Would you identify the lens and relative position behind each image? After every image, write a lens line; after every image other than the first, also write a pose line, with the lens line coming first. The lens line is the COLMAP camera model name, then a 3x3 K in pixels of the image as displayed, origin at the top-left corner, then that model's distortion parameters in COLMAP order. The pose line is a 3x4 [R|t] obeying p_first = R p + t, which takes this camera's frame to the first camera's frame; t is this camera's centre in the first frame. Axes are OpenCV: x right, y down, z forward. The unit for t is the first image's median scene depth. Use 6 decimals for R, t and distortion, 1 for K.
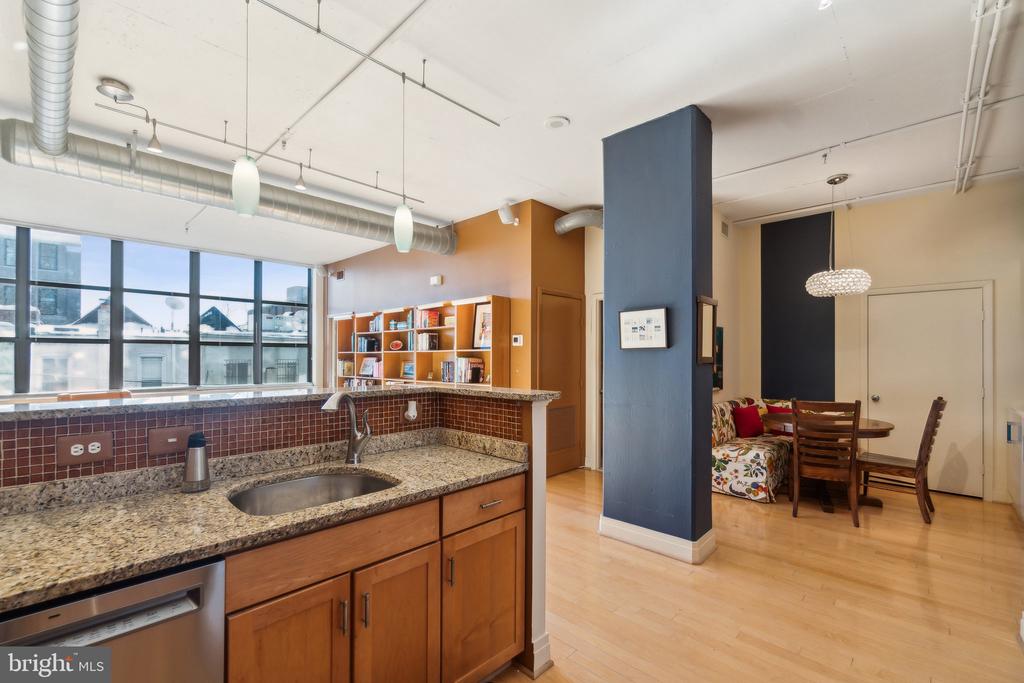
lens RADIAL K [[445.5, 0, 504.9], [0, 445.5, 353.1], [0, 0, 1]] dist [-0.002981, 0.002472]
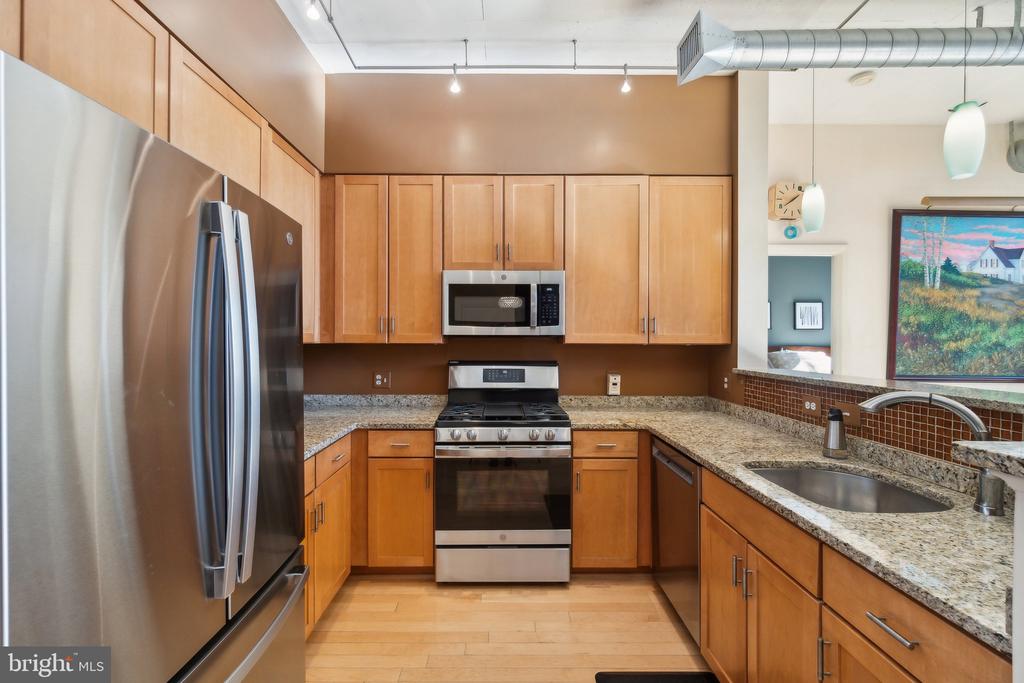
lens RADIAL K [[445.5, 0, 502.7], [0, 445.5, 342.1], [0, 0, 1]] dist [-0.002981, 0.002472]
pose [[-0.717254, -0.003945, -0.696800, 0.206098], [-0.002242, 0.999992, -0.003354, 0.002562], [0.696808, -0.000844, -0.717257, 0.334390]]
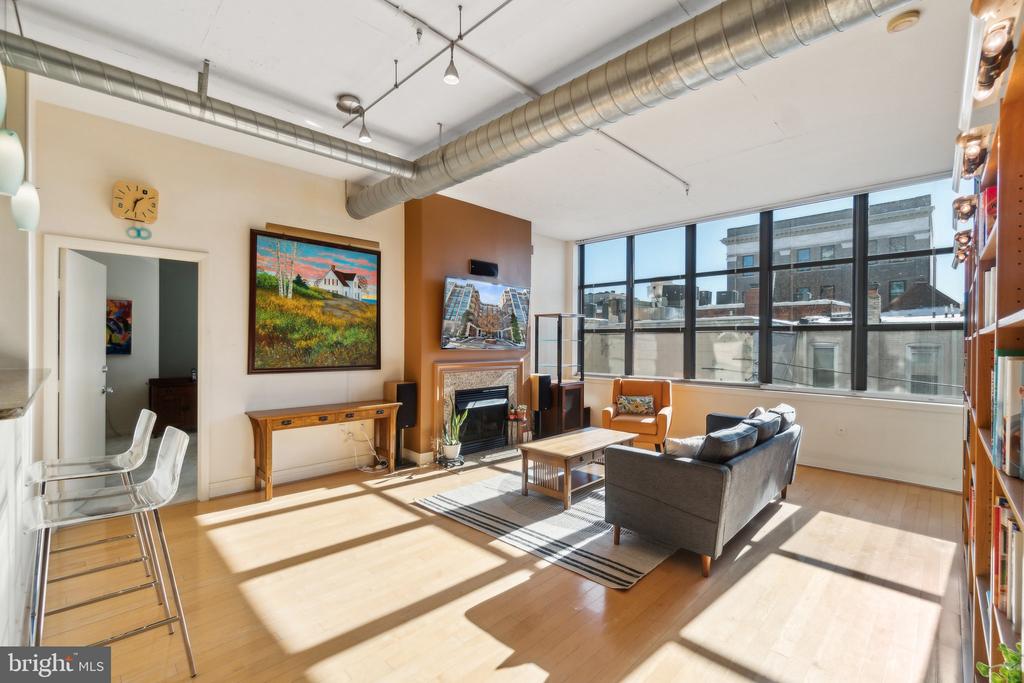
lens RADIAL K [[445.5, 0, 511.5], [0, 445.5, 342.6], [0, 0, 1]] dist [-0.002981, 0.002472]
pose [[-0.012560, -0.001071, -0.999921, 0.117382], [0.000479, 0.999999, -0.001078, 0.002977], [0.999921, -0.000492, -0.012560, 0.689566]]
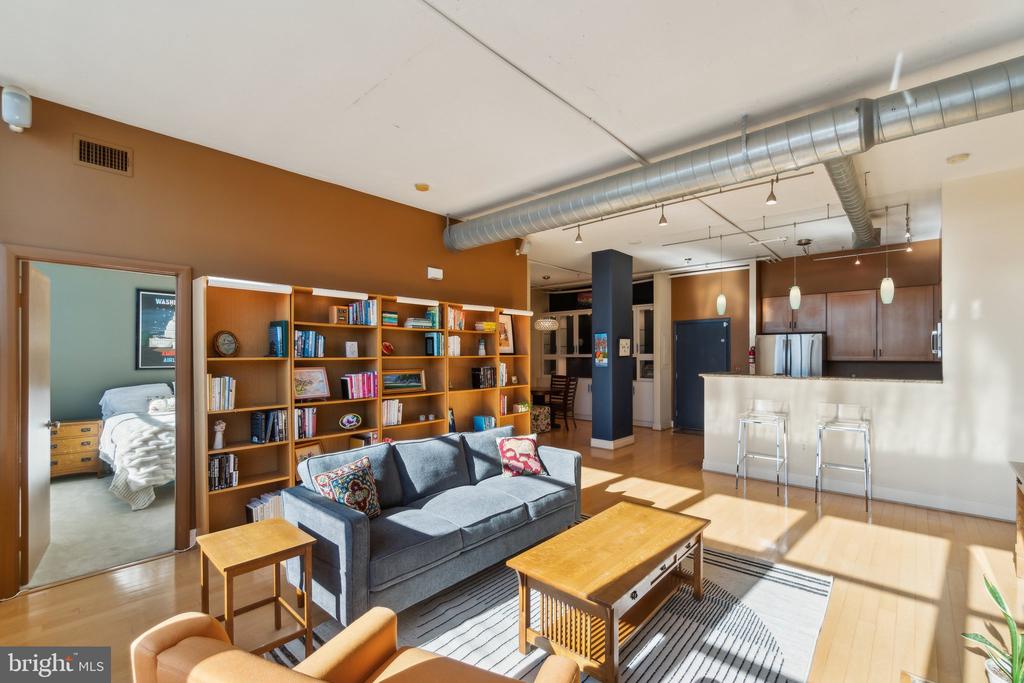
lens RADIAL K [[445.5, 0, 495.6], [0, 445.5, 352.8], [0, 0, 1]] dist [-0.002981, 0.002472]
pose [[-0.008775, 0.001956, 0.999960, -1.037306], [-0.005375, 0.999984, -0.002003, -0.010588], [-0.999947, -0.005393, -0.008764, 0.916081]]
